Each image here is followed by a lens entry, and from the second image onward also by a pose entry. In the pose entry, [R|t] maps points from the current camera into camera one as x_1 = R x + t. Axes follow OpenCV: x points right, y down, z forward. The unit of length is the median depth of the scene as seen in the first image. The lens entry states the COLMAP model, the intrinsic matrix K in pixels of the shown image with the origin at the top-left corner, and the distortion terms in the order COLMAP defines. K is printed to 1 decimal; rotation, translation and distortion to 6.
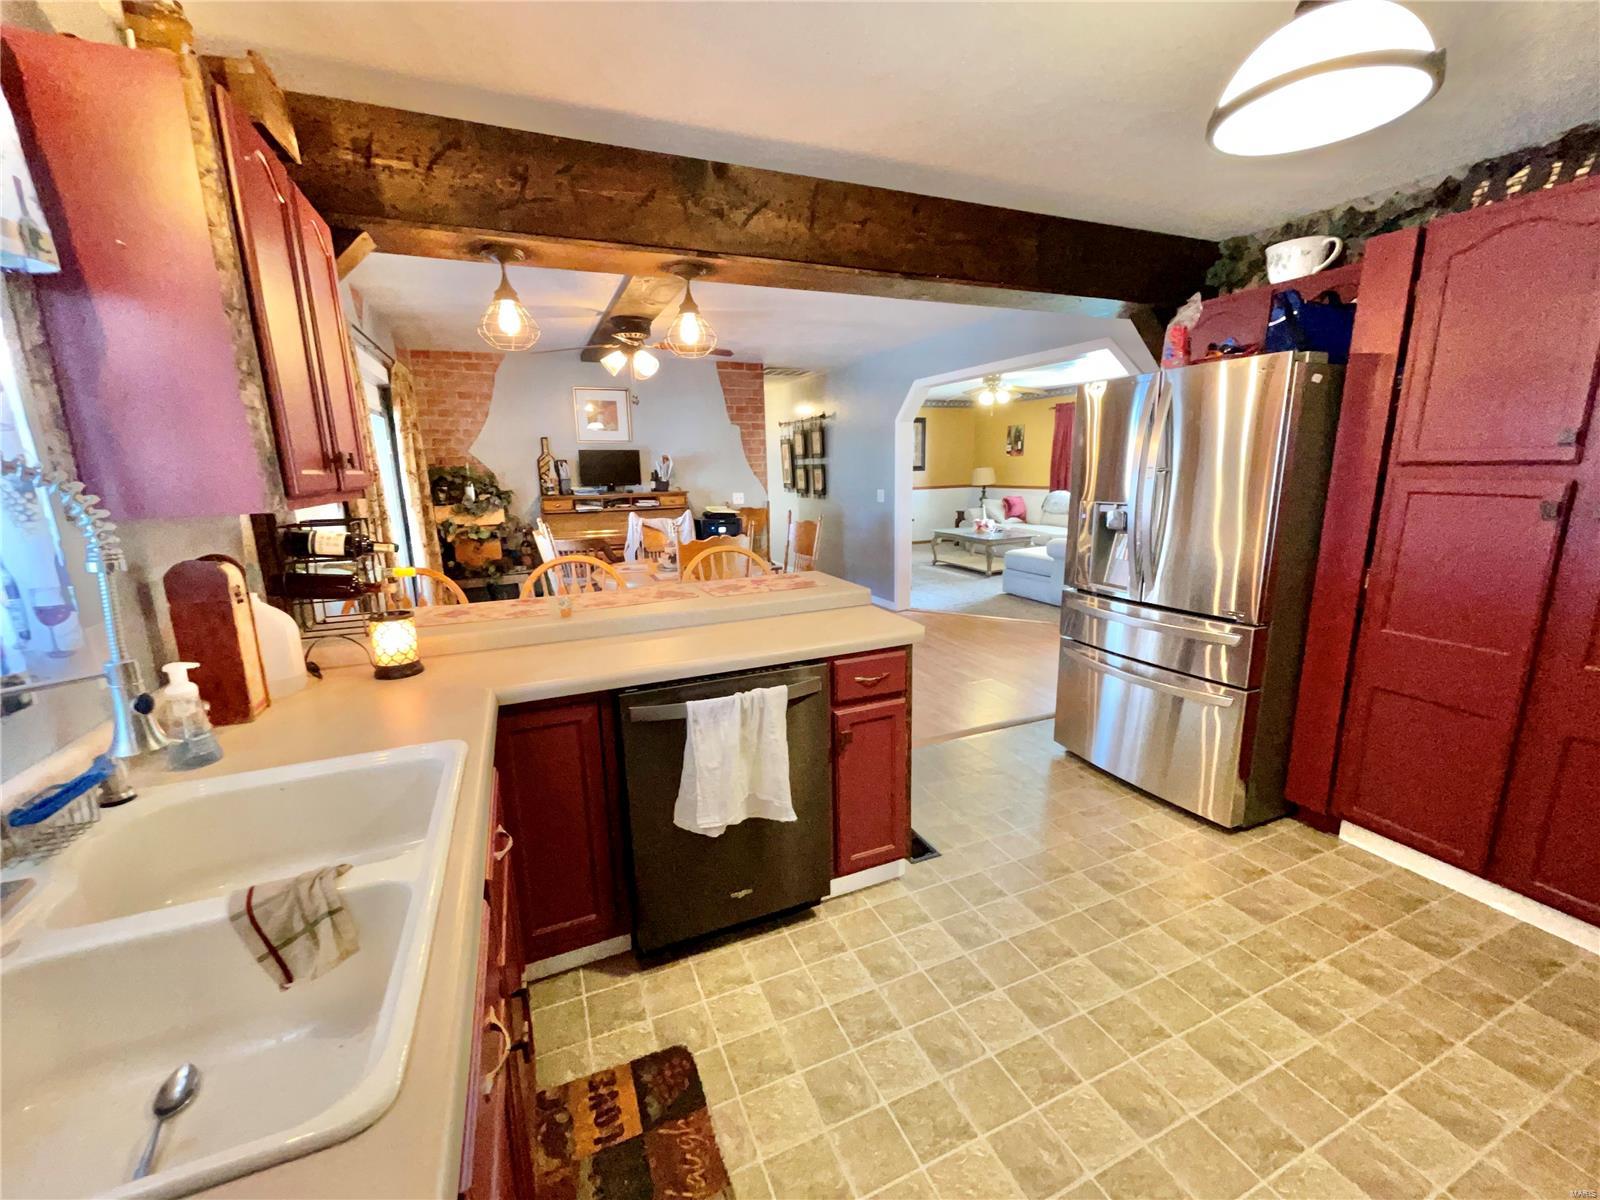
lens RADIAL K [[651.8, 0, 802.9], [0, 651.8, 605.3], [0, 0, 1]] dist [-0.001318, -0.000392]
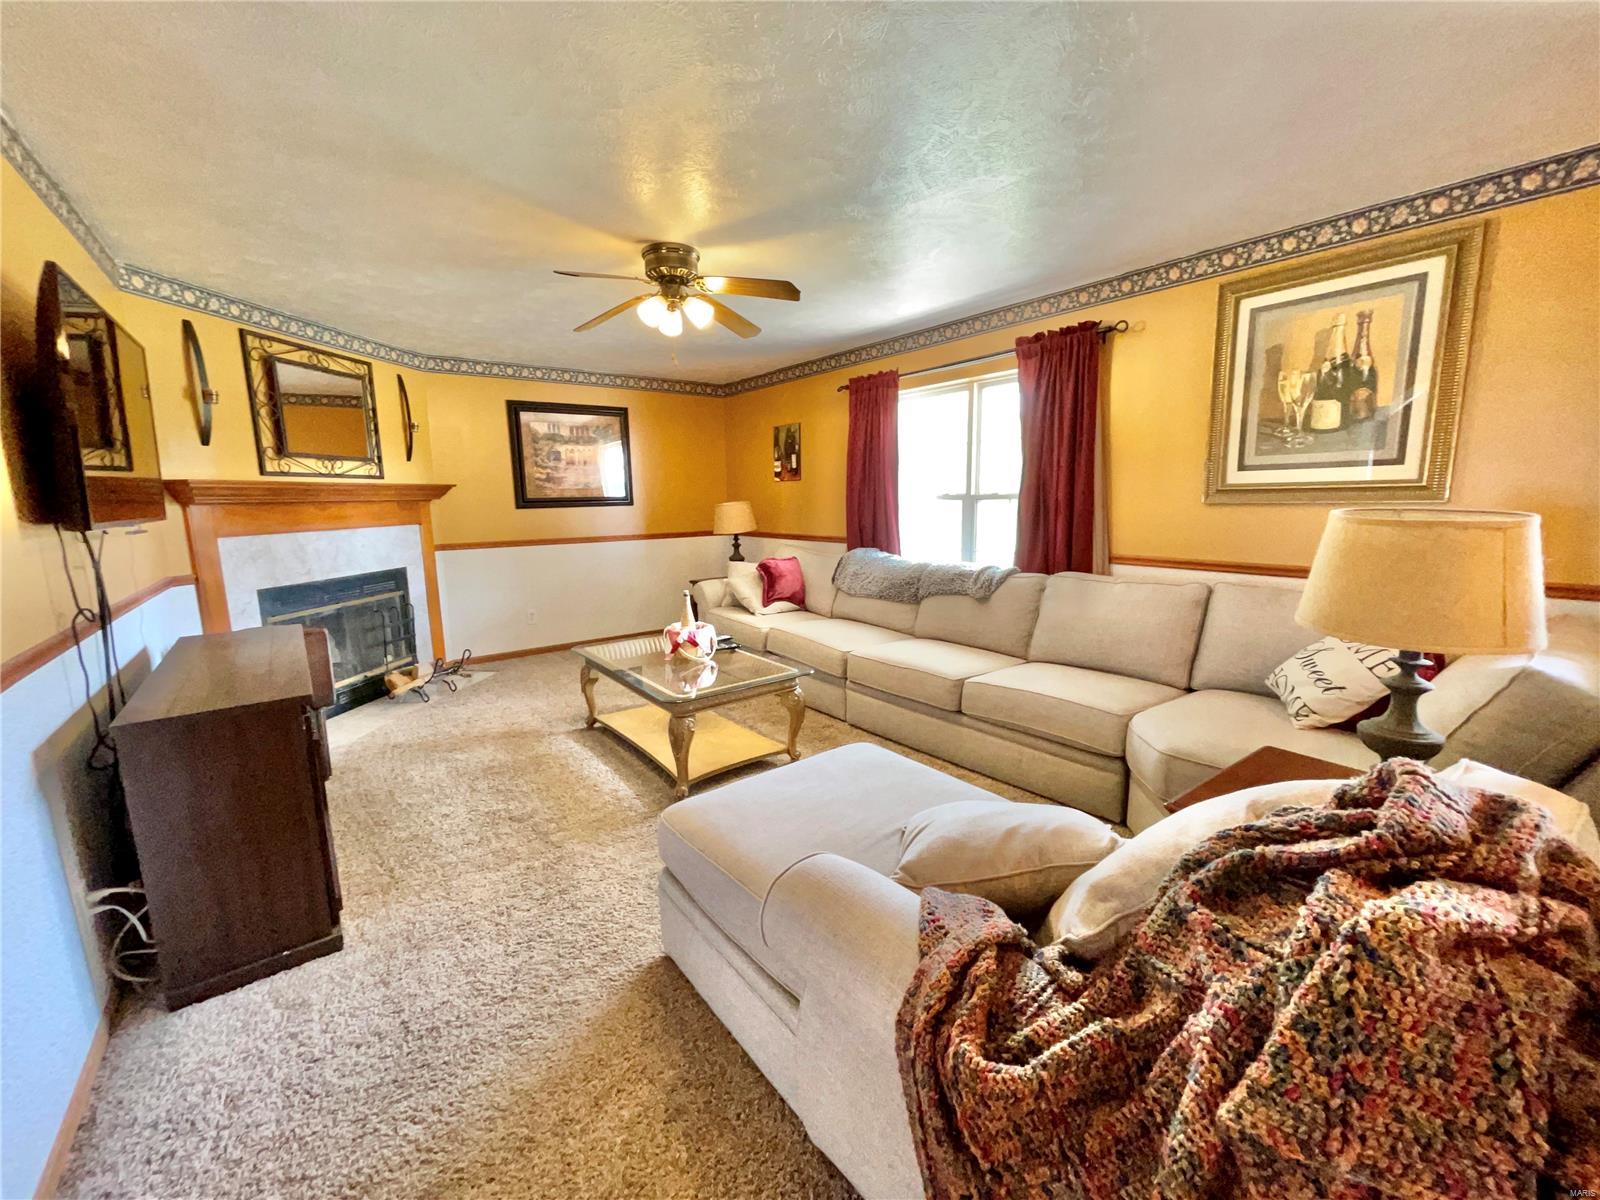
lens RADIAL K [[651.8, 0, 801.4], [0, 651.8, 602.7], [0, 0, 1]] dist [-0.001318, -0.000392]
pose [[0.969519, -0.031044, 0.243041, 0.215089], [0.044678, 0.997710, -0.050787, -0.105825], [-0.240907, 0.060098, 0.968686, 0.508811]]
